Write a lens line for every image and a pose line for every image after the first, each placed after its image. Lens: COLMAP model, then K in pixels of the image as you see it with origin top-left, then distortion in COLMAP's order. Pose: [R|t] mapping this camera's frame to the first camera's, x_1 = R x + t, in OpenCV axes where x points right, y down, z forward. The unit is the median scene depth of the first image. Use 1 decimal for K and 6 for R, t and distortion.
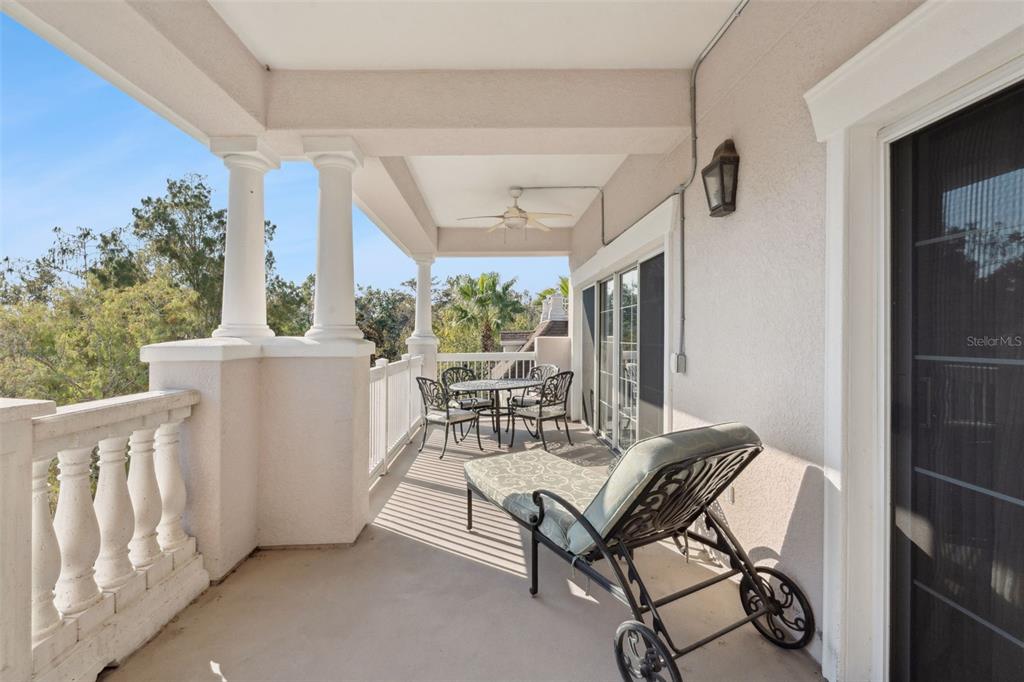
lens RADIAL K [[474.3, 0, 516.9], [0, 474.3, 339.5], [0, 0, 1]] dist [-0.003584, -0.000293]
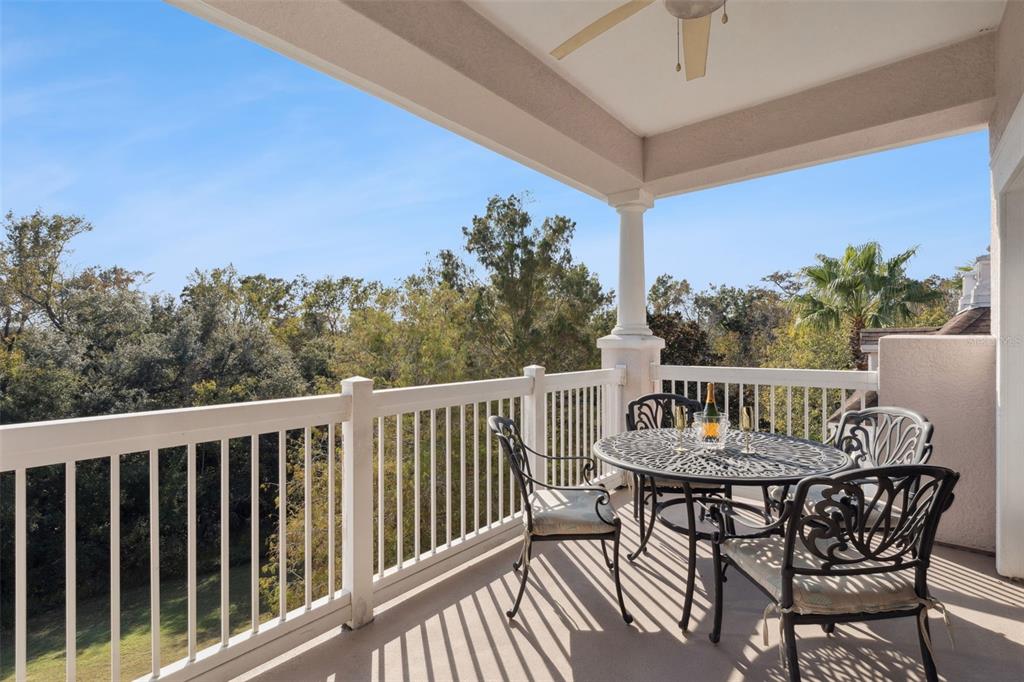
lens RADIAL K [[451.5, 0, 510.6], [0, 451.5, 334.5], [0, 0, 1]] dist [-0.009766, 0.000069]
pose [[0.716838, -0.000761, -0.697239, 0.031504], [-0.008793, 0.999910, -0.010131, 0.000180], [0.697184, 0.013393, 0.716767, 0.179399]]
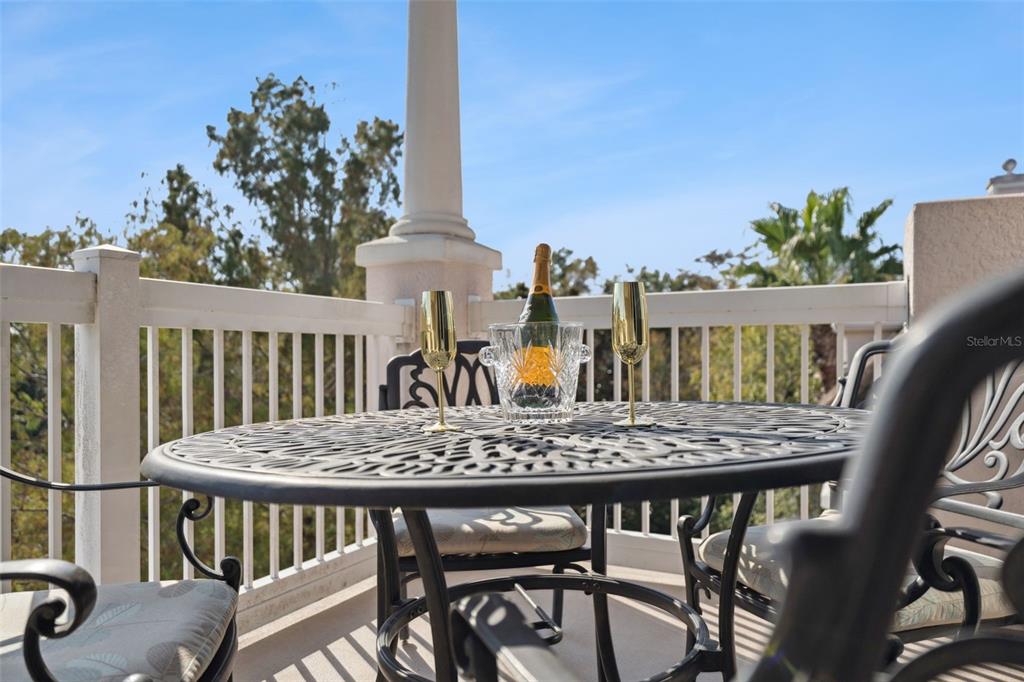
lens RADIAL K [[693.7, 0, 512.0], [0, 693.7, 341.0], [0, 0, 1]] dist [-0.007917, 0.000888]
pose [[0.867469, -0.000137, -0.497491, 0.013210], [-0.010260, 0.999782, -0.018165, 0.024733], [0.497385, 0.020862, 0.867279, 0.255475]]
